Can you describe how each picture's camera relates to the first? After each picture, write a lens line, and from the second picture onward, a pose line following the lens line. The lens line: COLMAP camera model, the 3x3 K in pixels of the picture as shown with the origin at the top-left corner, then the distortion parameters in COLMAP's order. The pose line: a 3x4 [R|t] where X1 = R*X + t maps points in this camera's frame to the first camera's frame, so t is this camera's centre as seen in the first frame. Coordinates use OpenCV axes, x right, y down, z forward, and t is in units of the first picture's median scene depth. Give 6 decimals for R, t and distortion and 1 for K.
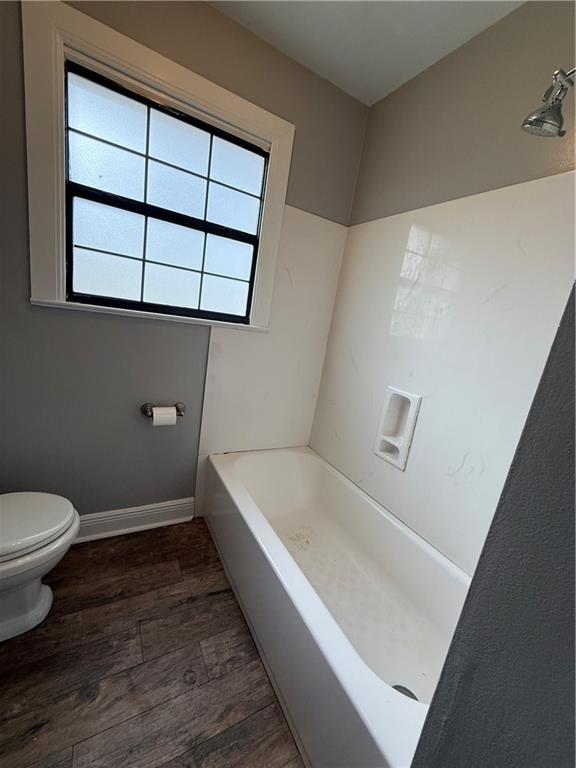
lens RADIAL K [[307.8, 0, 287.7], [0, 307.8, 384.0], [0, 0, 1]] dist [0.006664, -0.001456]
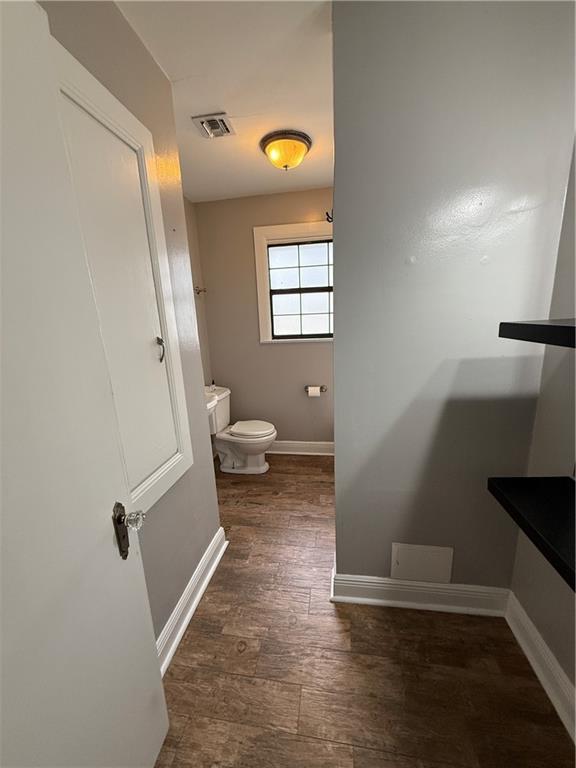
lens RADIAL K [[307.8, 0, 288.7], [0, 307.8, 385.1], [0, 0, 1]] dist [0.006664, -0.001456]
pose [[0.772000, -0.040308, -0.634344, 0.816486], [0.019523, 0.999020, -0.039721, 0.163121], [0.635323, 0.018280, 0.772030, -0.678765]]
